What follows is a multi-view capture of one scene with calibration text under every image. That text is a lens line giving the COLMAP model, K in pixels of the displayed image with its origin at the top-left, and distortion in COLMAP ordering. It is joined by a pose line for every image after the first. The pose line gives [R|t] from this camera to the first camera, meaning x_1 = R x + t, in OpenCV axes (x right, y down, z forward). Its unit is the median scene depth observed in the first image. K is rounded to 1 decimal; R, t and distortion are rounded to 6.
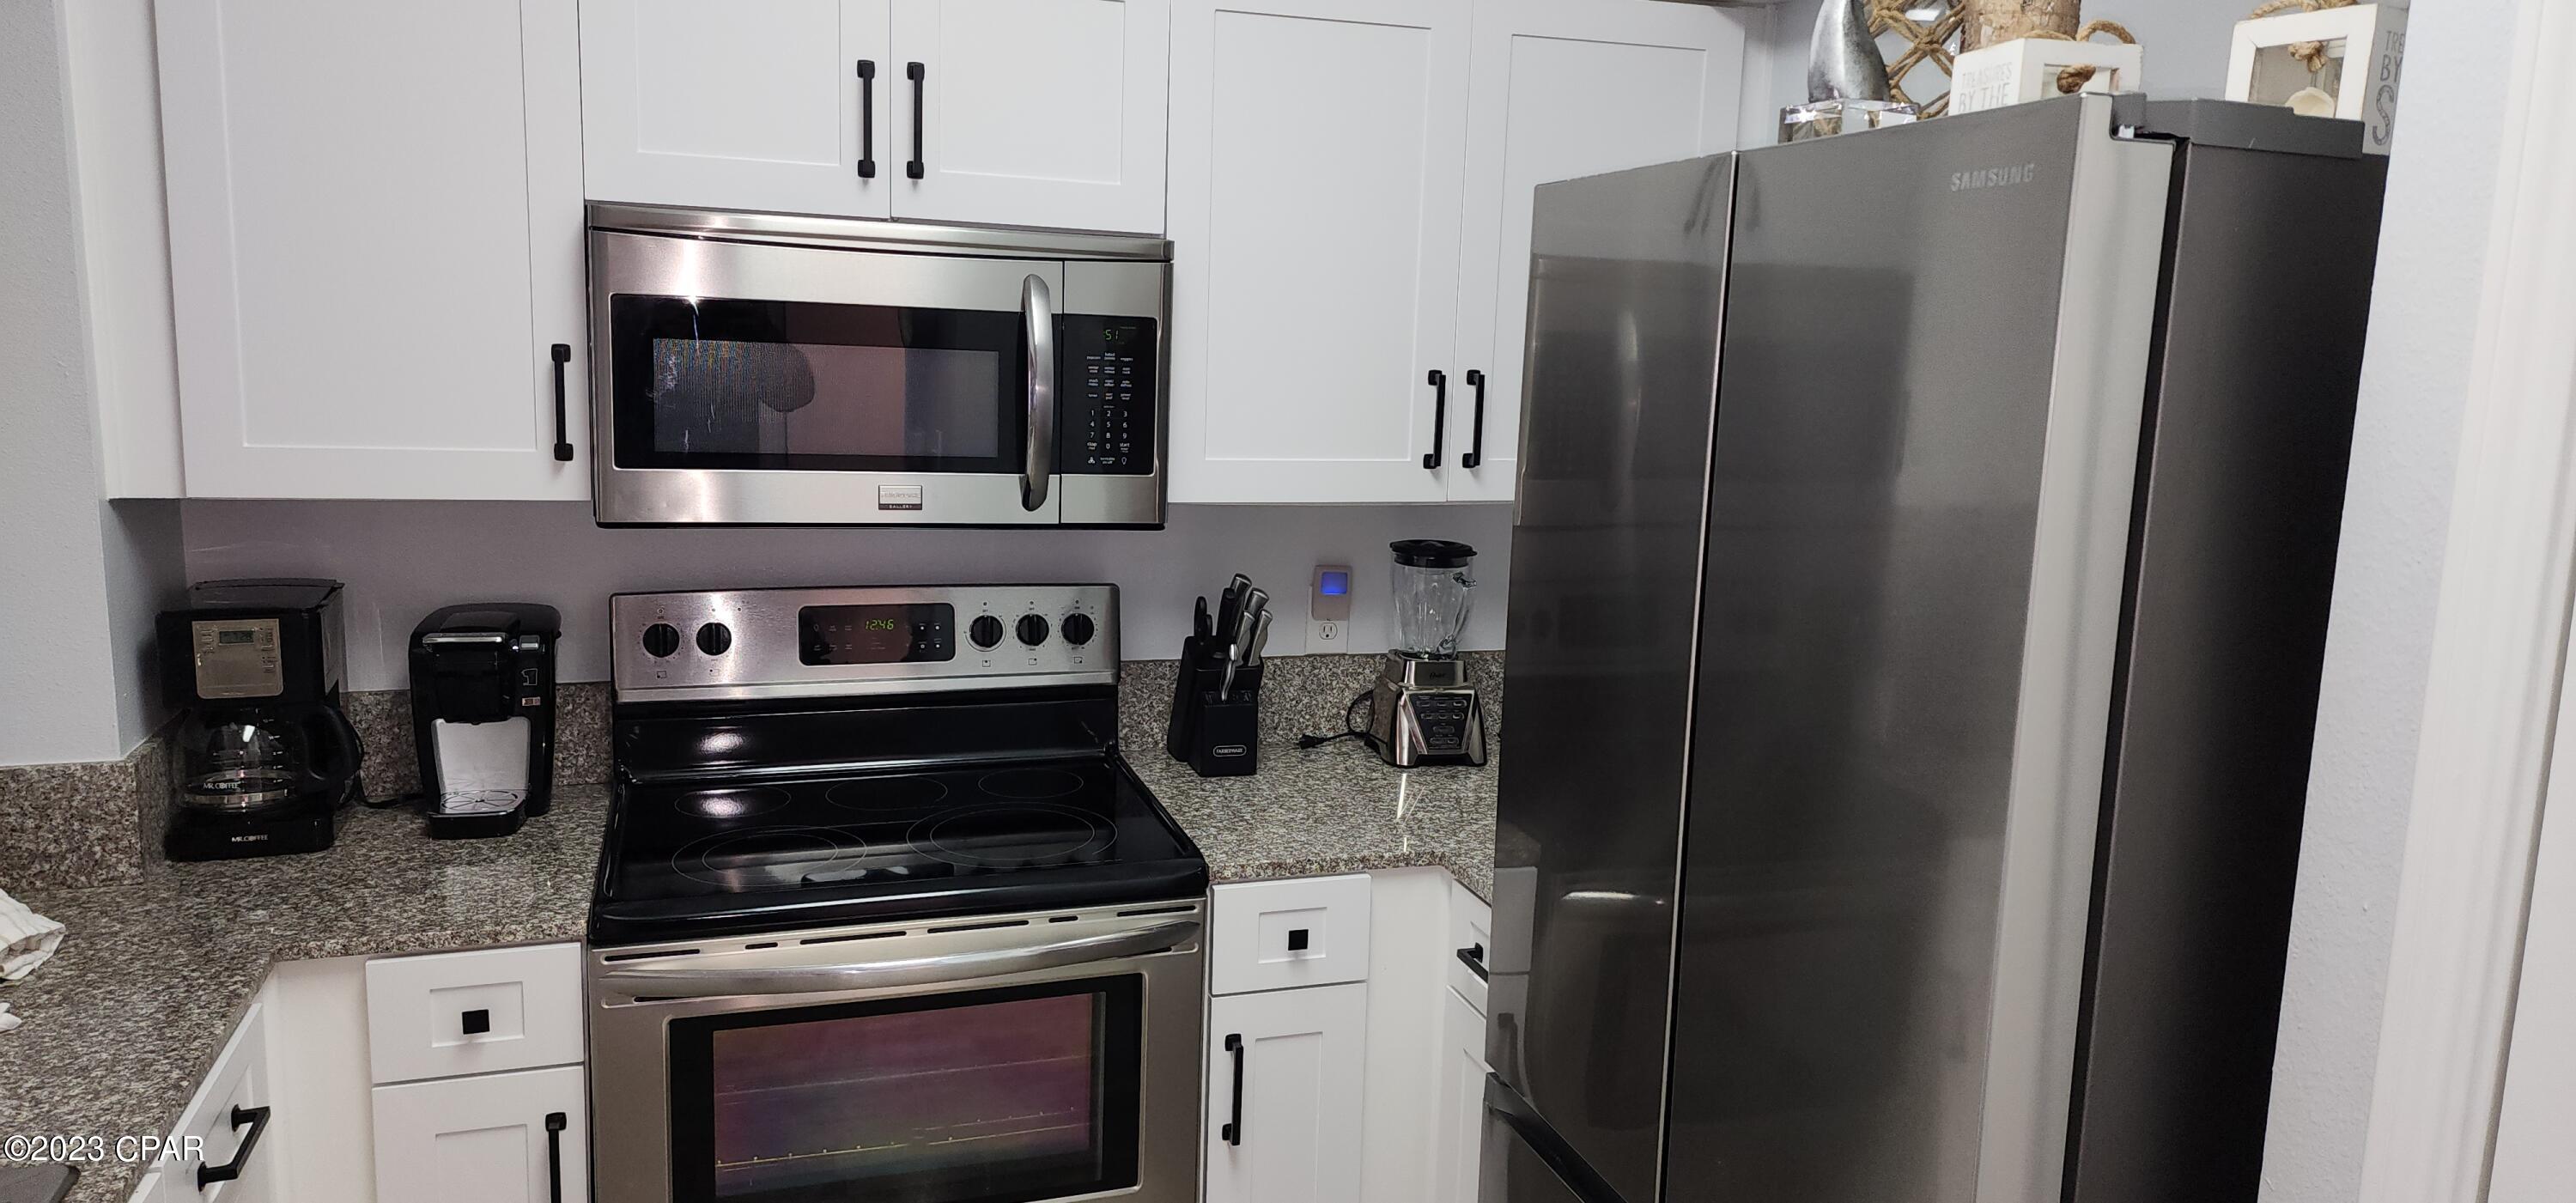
lens RADIAL K [[1699.4, 0, 1281.5], [0, 1699.4, 587.1], [0, 0, 1]] dist [0.087468, -0.084560]
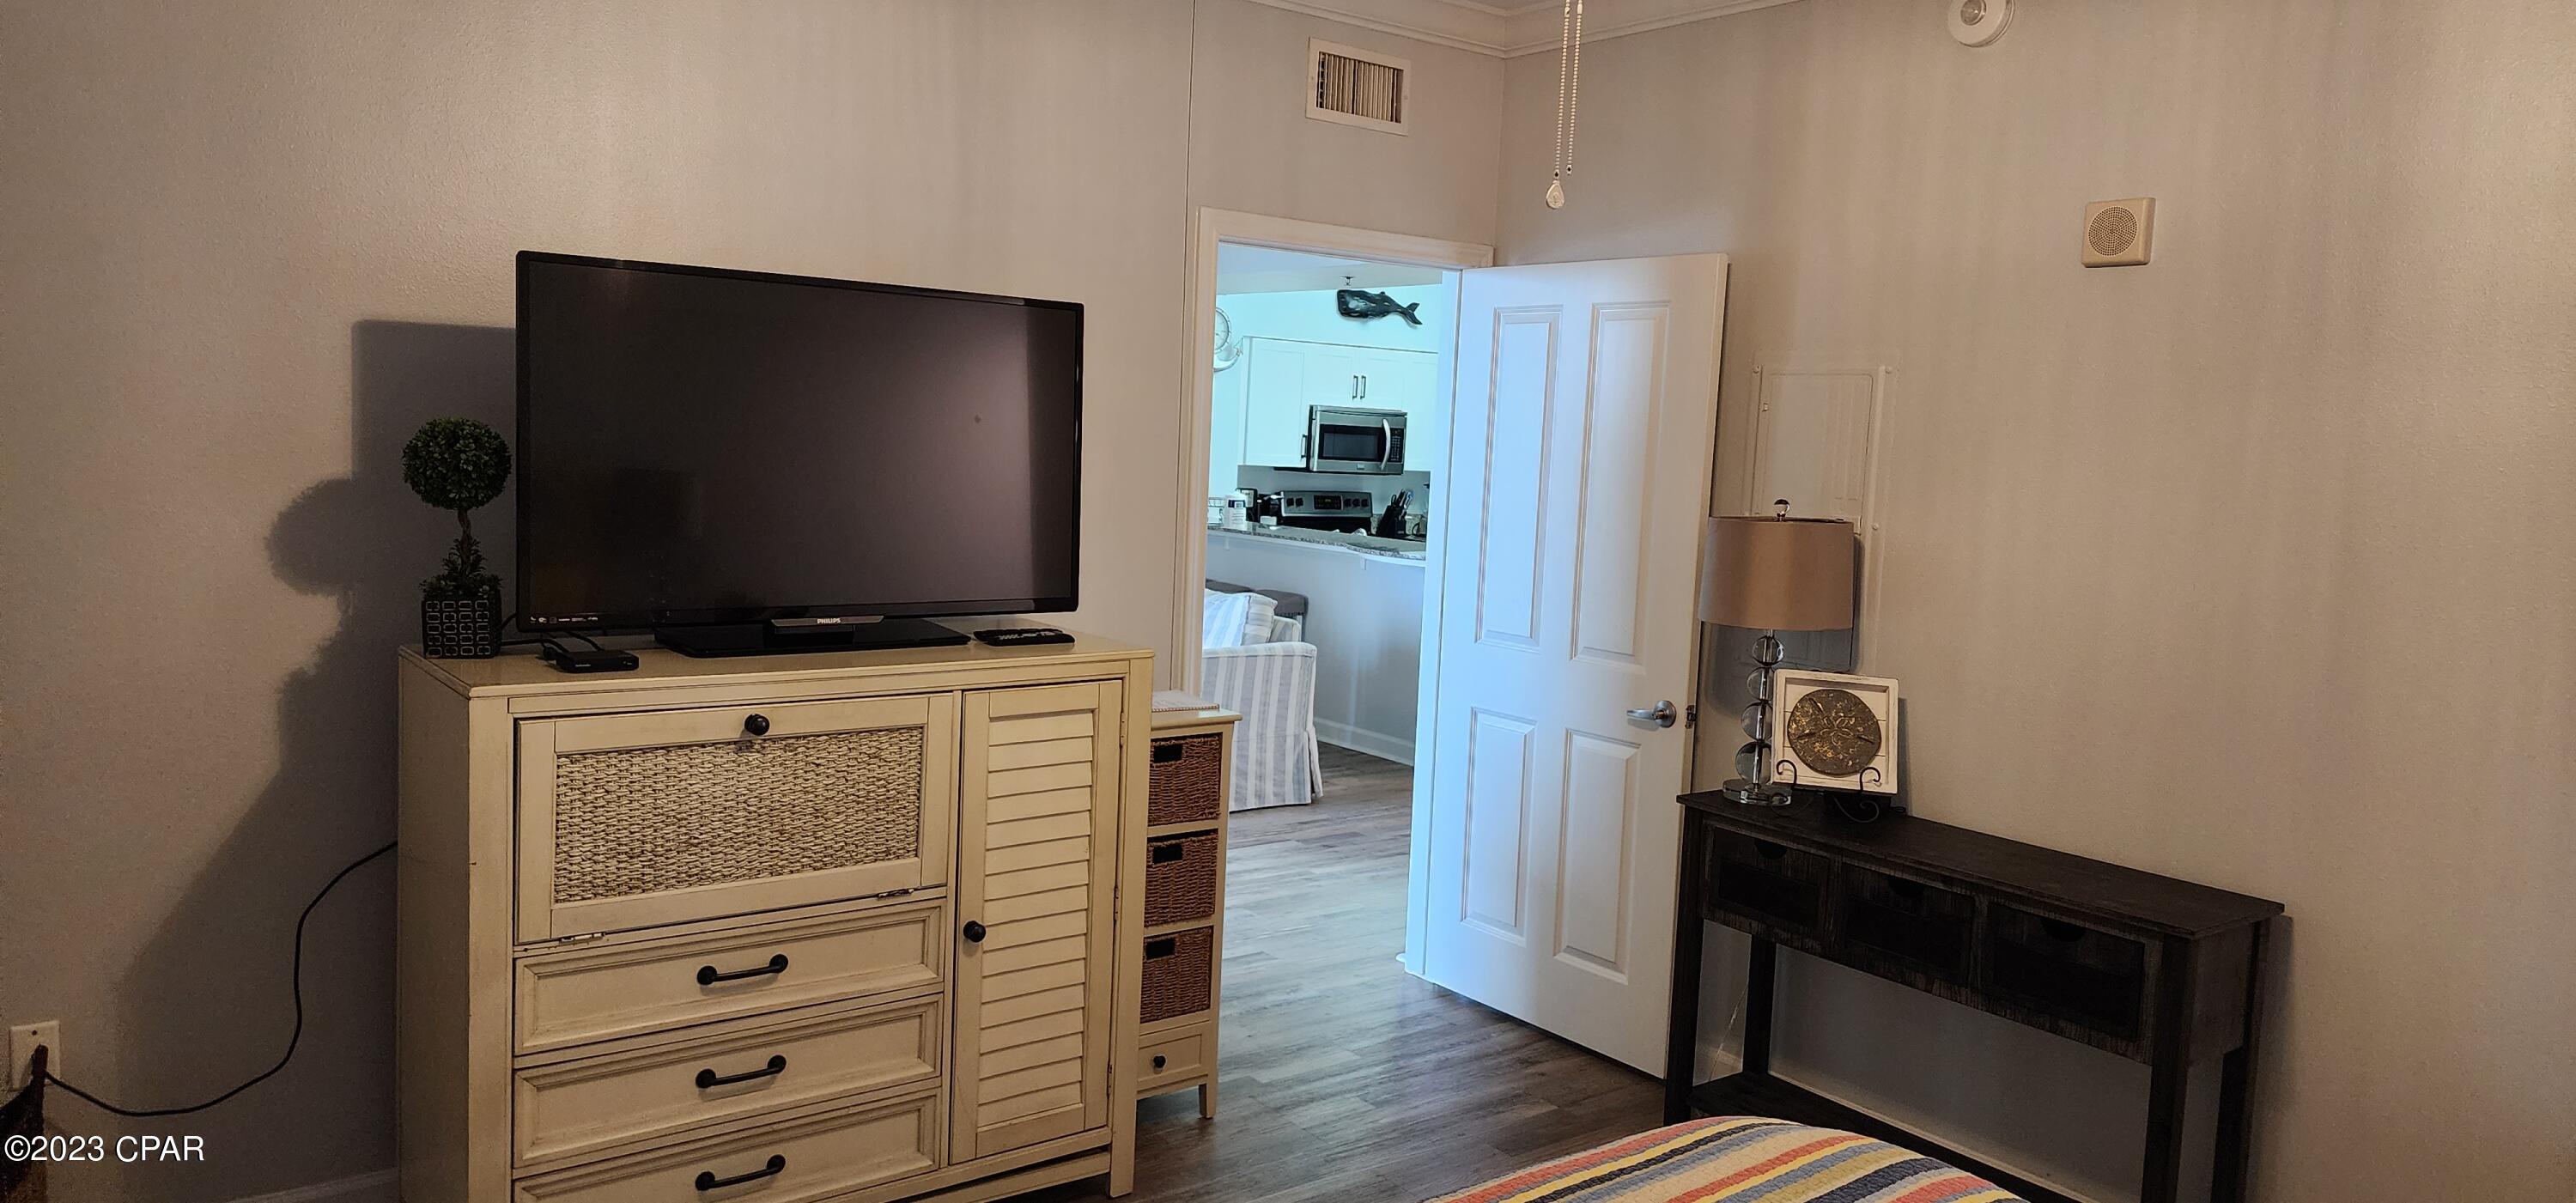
lens RADIAL K [[1699.4, 0, 1267.7], [0, 1699.4, 617.3], [0, 0, 1]] dist [0.087468, -0.084560]
pose [[0.945967, -0.021327, 0.323562, -1.964145], [0.031987, 0.999105, -0.027662, 0.474128], [-0.322682, 0.036517, 0.945803, -3.271448]]
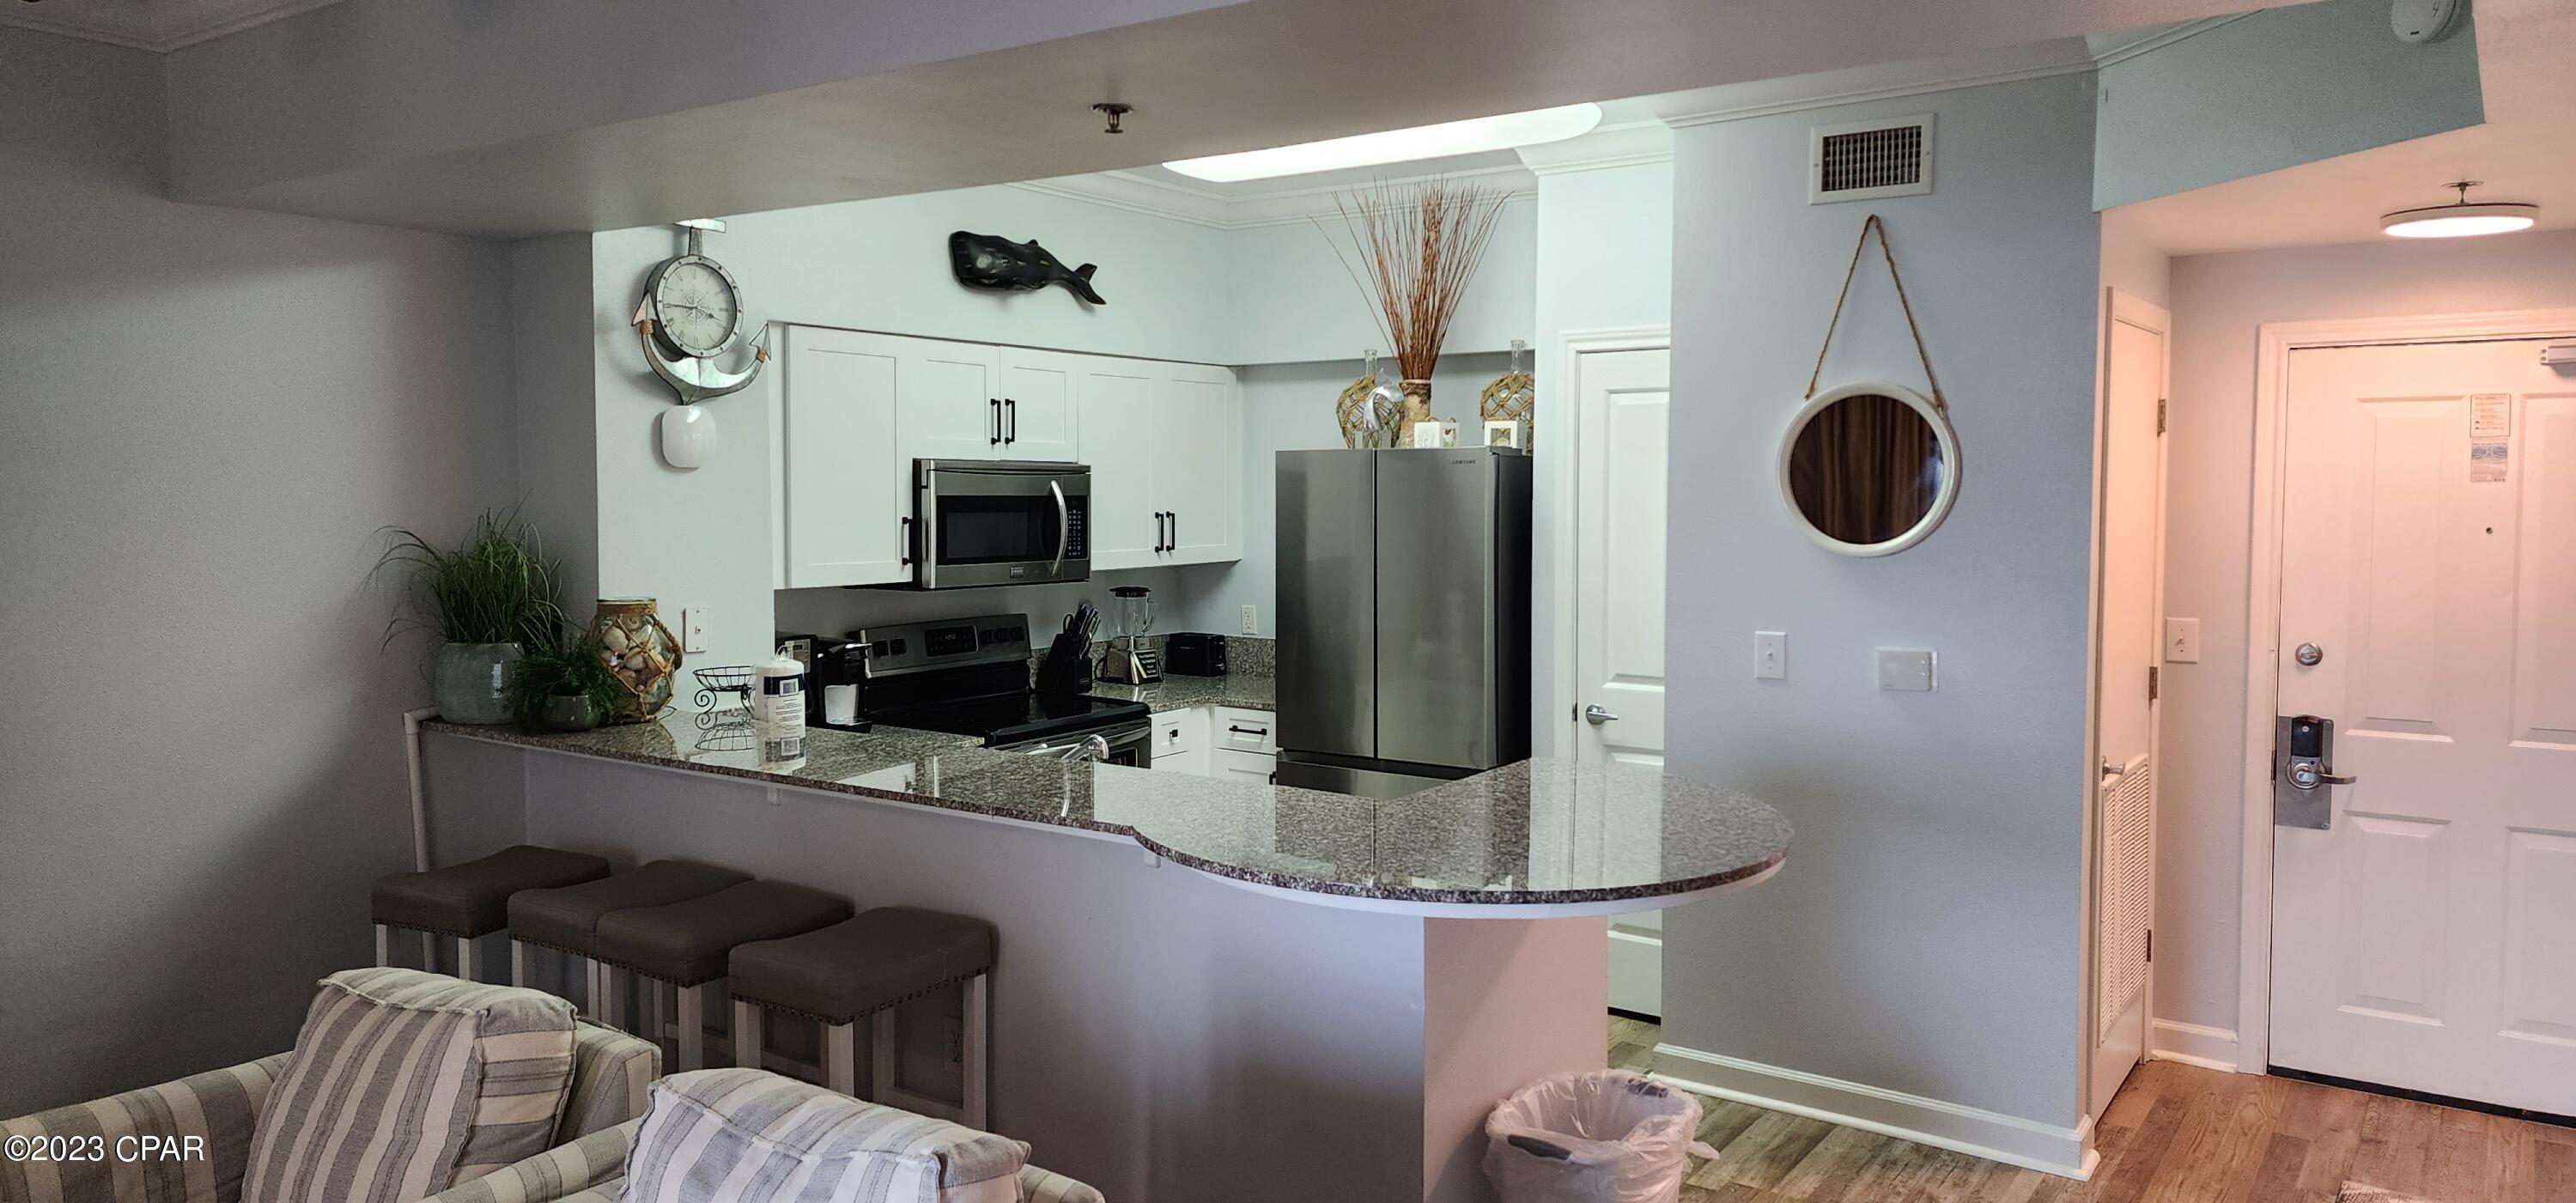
lens RADIAL K [[1699.4, 0, 1292.7], [0, 1699.4, 576.0], [0, 0, 1]] dist [0.087468, -0.084560]
pose [[0.799039, -0.064160, 0.597847, -1.354706], [0.115229, 0.992201, -0.047525, 0.112419], [-0.590135, 0.106864, 0.800200, -1.168221]]
